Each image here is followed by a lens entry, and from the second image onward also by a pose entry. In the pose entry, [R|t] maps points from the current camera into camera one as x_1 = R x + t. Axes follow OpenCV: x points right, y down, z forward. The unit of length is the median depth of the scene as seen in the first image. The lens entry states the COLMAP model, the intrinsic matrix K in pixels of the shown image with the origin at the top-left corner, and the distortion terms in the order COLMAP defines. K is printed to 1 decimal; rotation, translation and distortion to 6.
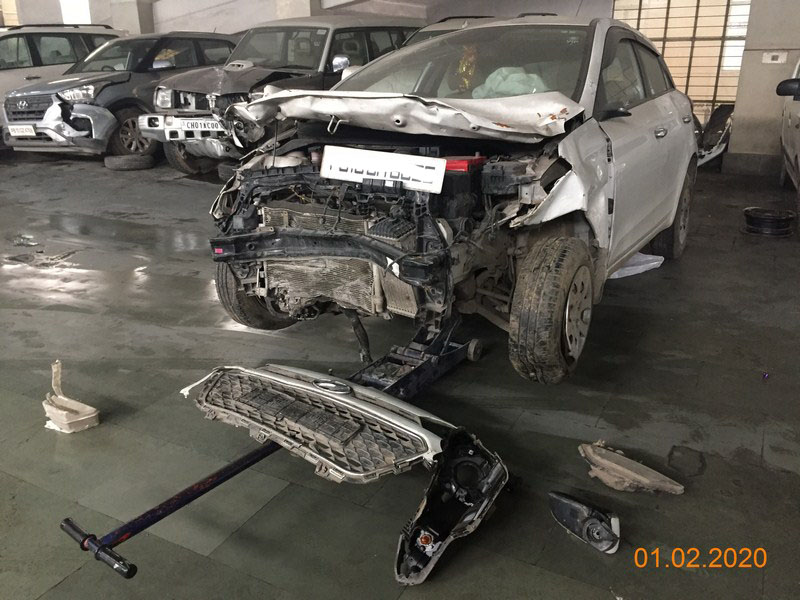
lens RADIAL K [[682.0, 0, 400.0], [0, 682.0, 300.0], [0, 0, 1]] dist [0.097536, -0.138942]
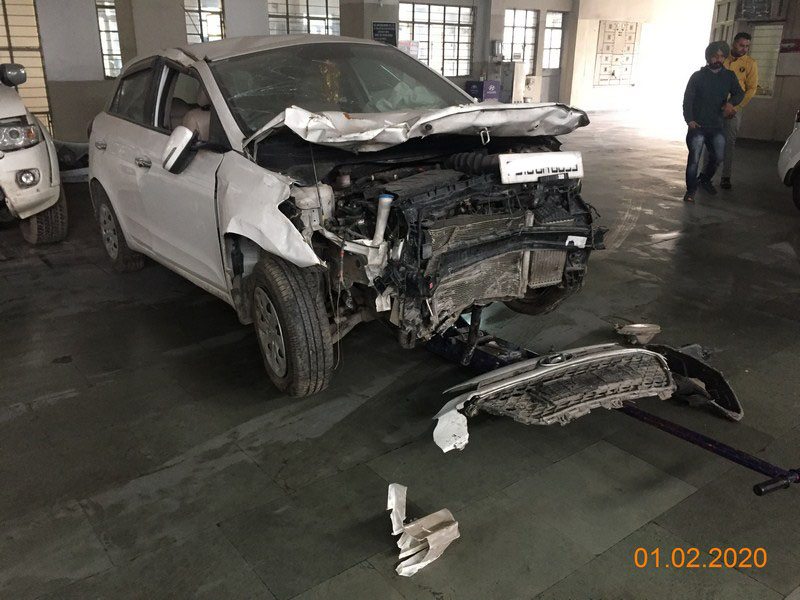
lens RADIAL K [[682.0, 0, 400.0], [0, 682.0, 300.0], [0, 0, 1]] dist [0.097536, -0.138942]
pose [[0.402754, -0.286582, 0.869287, -1.178510], [0.295830, 0.939505, 0.172669, -0.244101], [-0.866183, 0.187618, 0.463169, 0.680649]]
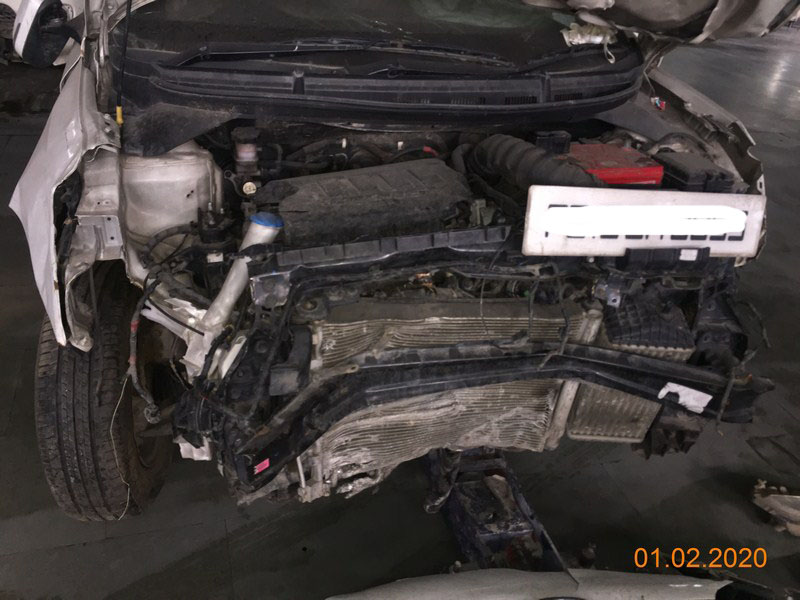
lens RADIAL K [[682.0, 0, 400.0], [0, 682.0, 300.0], [0, 0, 1]] dist [0.097536, -0.138942]
pose [[0.682860, -0.292130, 0.669599, -0.491742], [0.117294, 0.948519, 0.294199, -0.297621], [-0.721072, -0.122356, 0.681971, 0.749671]]
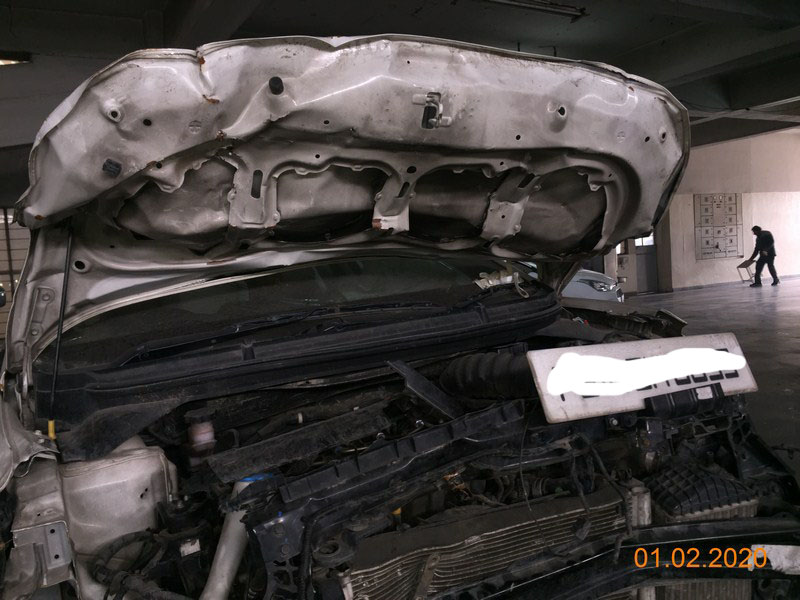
lens RADIAL K [[682.0, 0, 400.0], [0, 682.0, 300.0], [0, 0, 1]] dist [0.097536, -0.138942]
pose [[0.524520, -0.052305, 0.849790, -0.512813], [0.359687, 0.918280, -0.165491, -0.214113], [-0.771689, 0.392462, 0.500469, 0.840808]]
